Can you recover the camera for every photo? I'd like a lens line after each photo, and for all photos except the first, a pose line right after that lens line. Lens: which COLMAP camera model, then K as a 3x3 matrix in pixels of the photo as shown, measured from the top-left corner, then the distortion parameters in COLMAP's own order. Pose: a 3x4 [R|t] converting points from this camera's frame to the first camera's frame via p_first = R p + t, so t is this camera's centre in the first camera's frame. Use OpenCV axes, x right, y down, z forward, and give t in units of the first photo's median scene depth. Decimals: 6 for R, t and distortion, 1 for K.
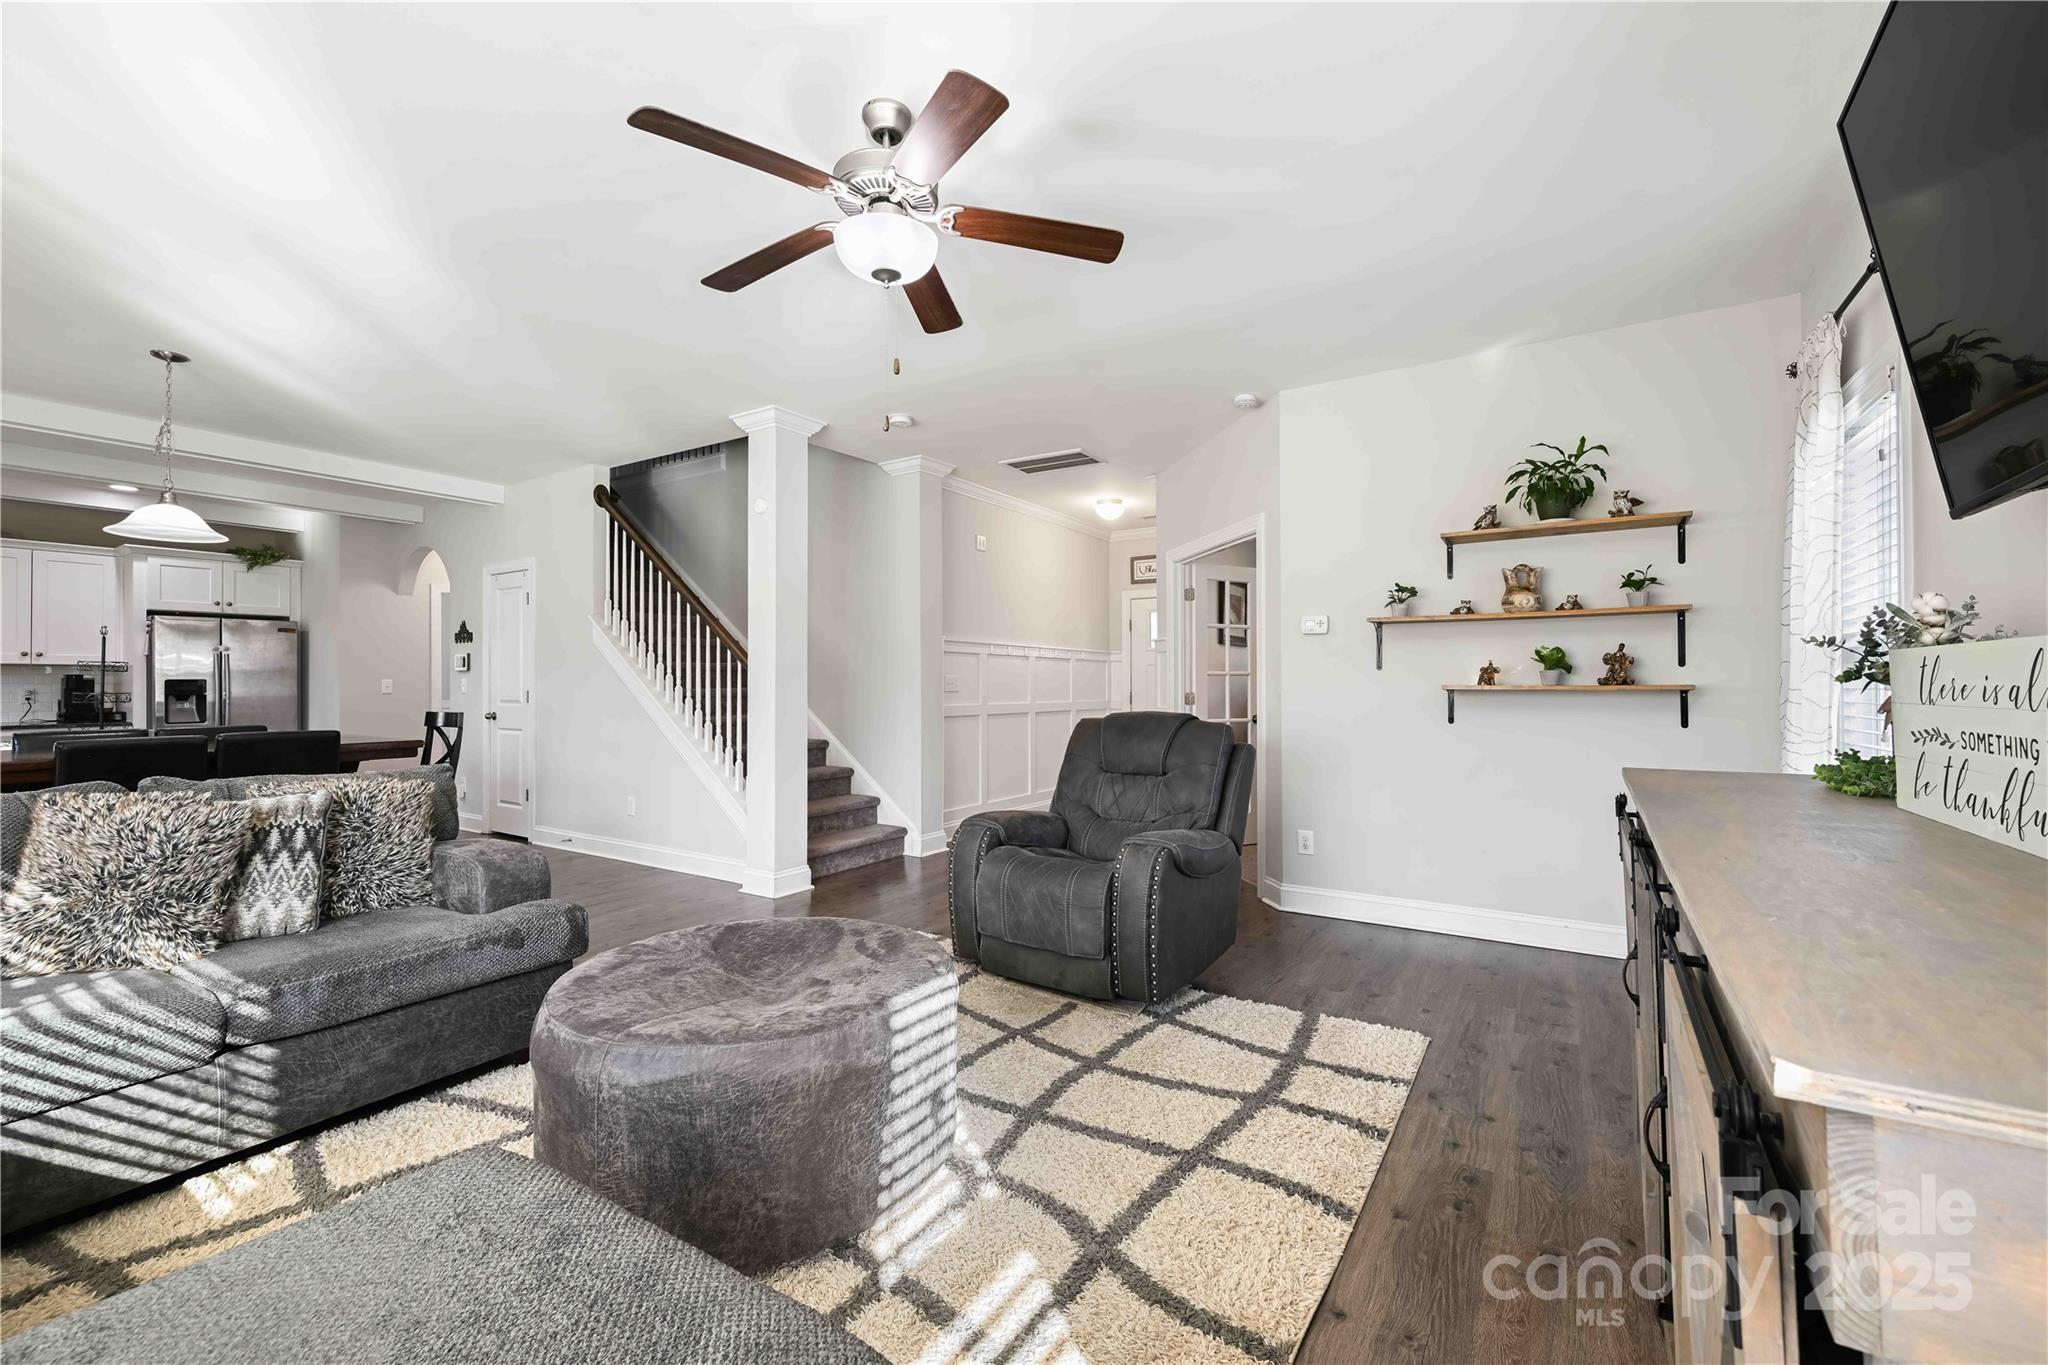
lens RADIAL K [[852.9, 0, 1054.7], [0, 852.9, 676.1], [0, 0, 1]] dist [-0.000273, -0.000019]
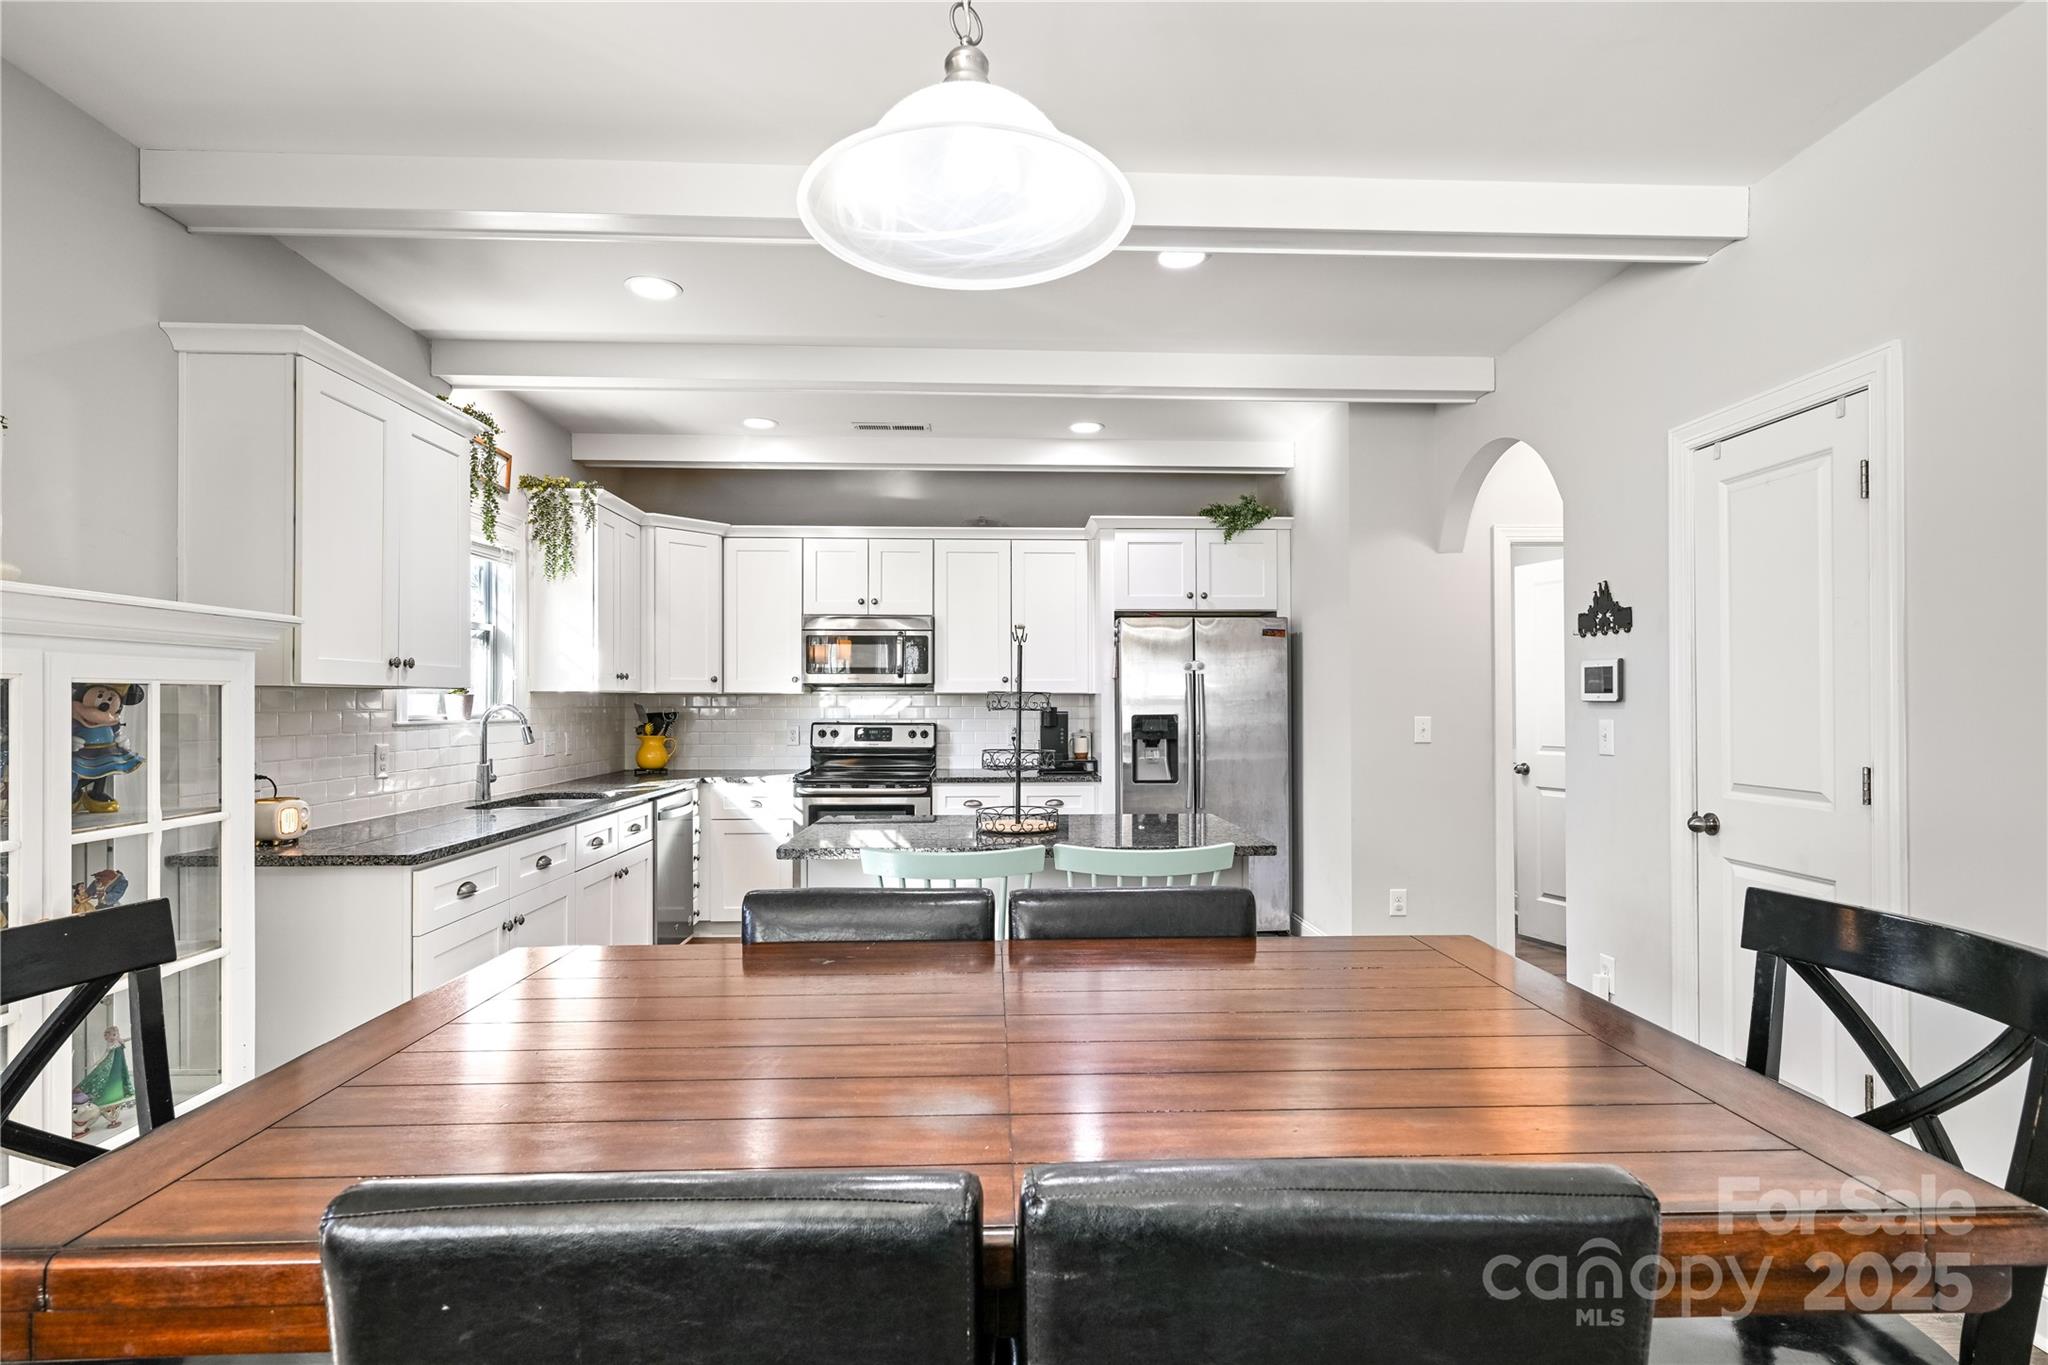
lens RADIAL K [[1015.6, 0, 1025.8], [0, 1015.6, 696.2], [0, 0, 1]] dist [-0.002657, -0.000508]
pose [[0.572113, -0.003448, -0.820168, -0.696139], [0.007637, 0.999970, 0.001124, -0.018432], [0.820140, -0.006907, 0.572122, 0.752105]]
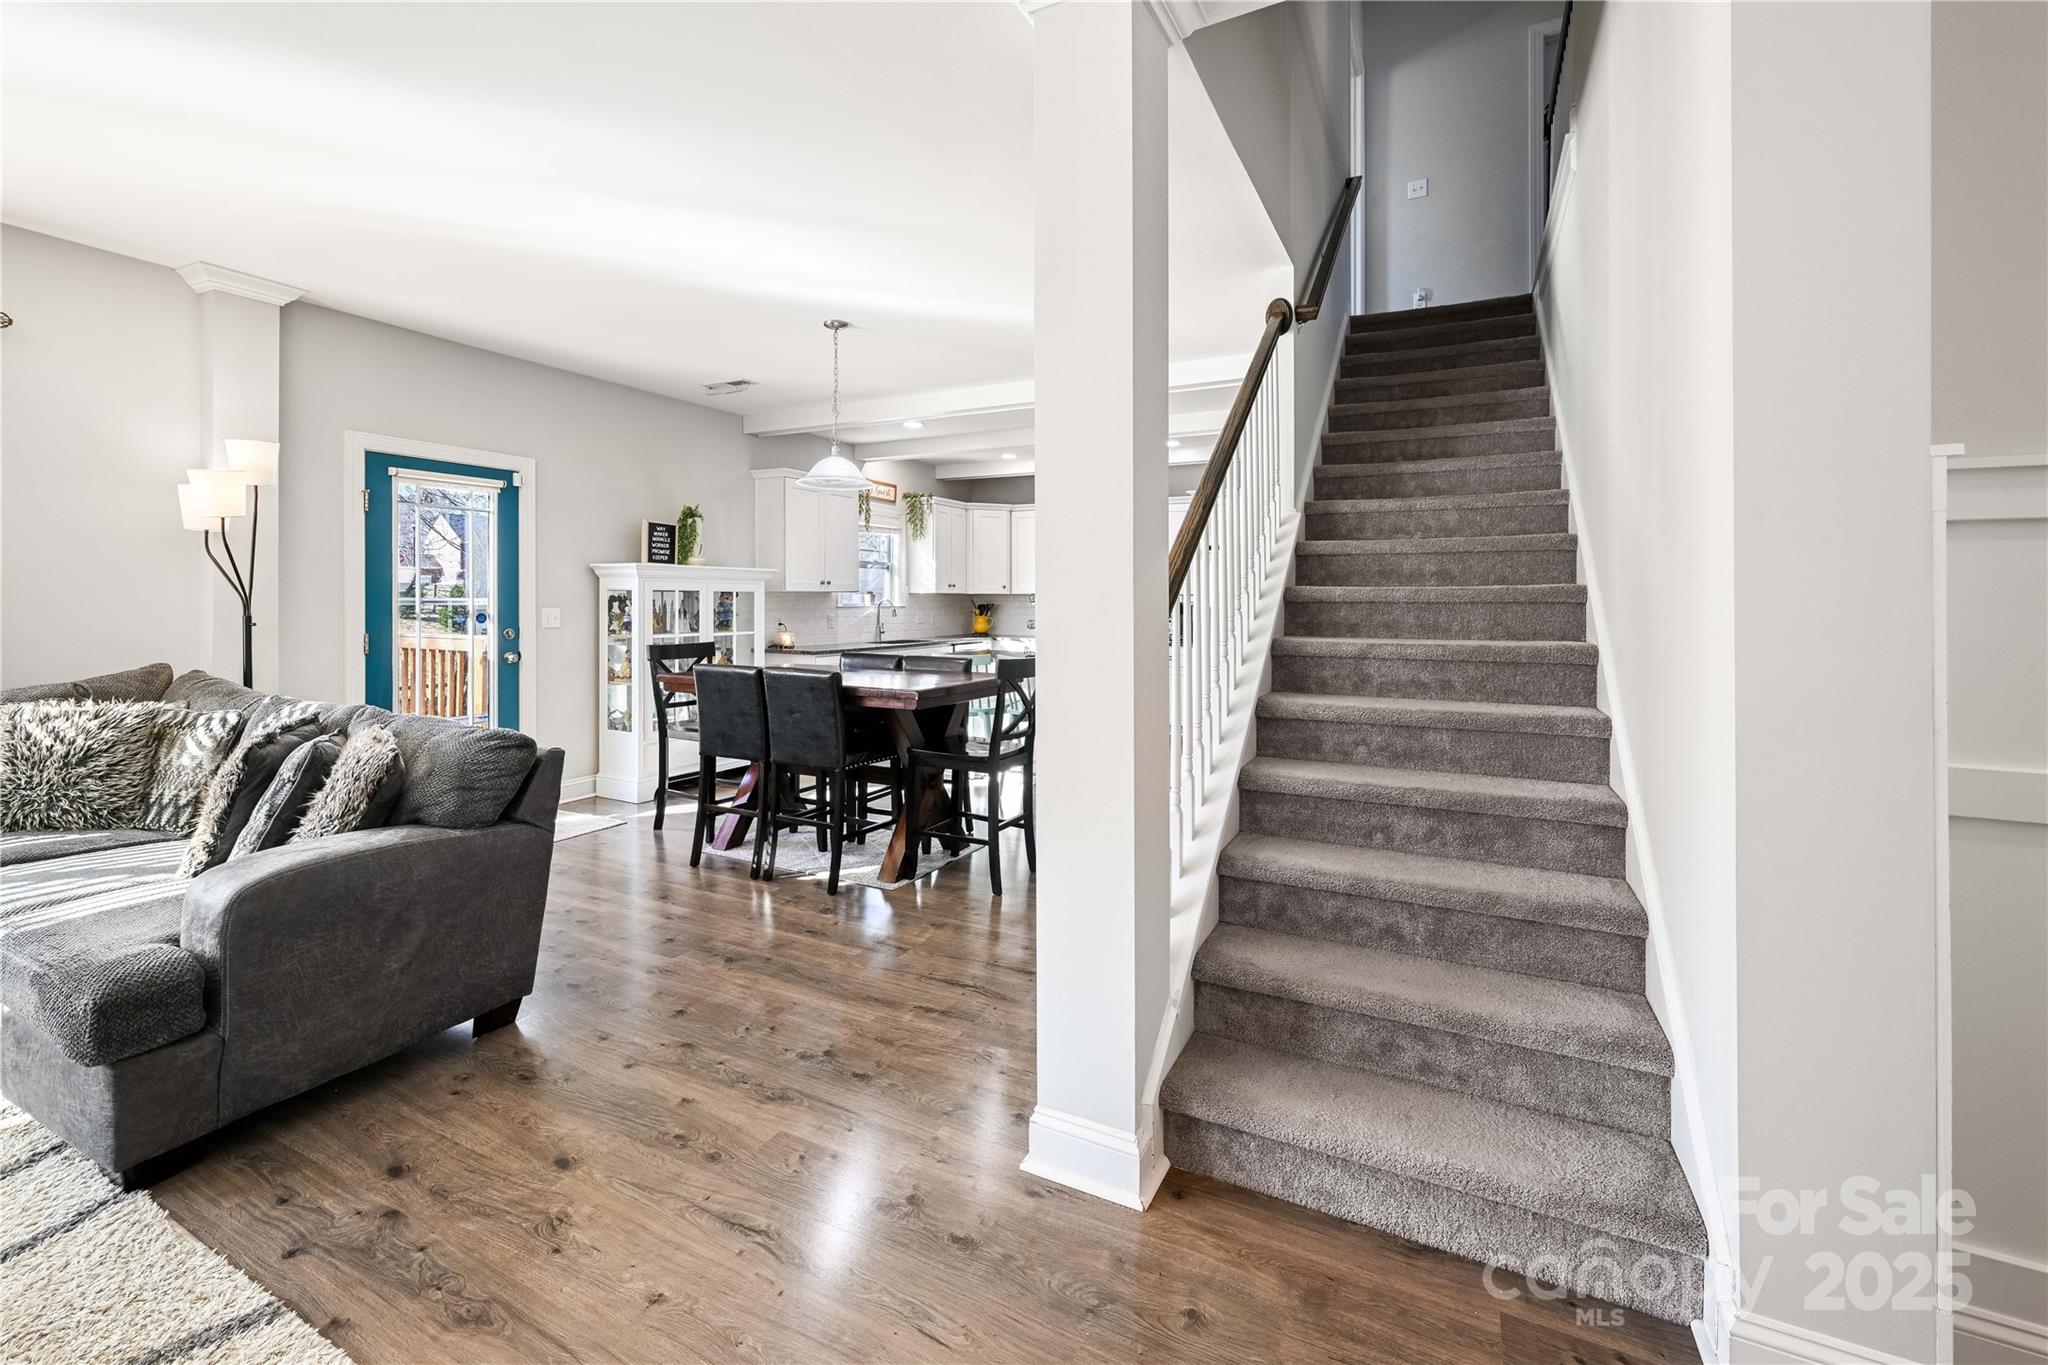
lens RADIAL K [[855.9, 0, 1026.6], [0, 855.9, 598.3], [0, 0, 1]] dist [-0.001071, -0.000243]
pose [[0.095537, 0.000043, -0.995426, 0.090918], [0.007226, 0.999974, 0.000736, -0.013823], [0.995400, -0.007263, 0.095534, 1.023365]]
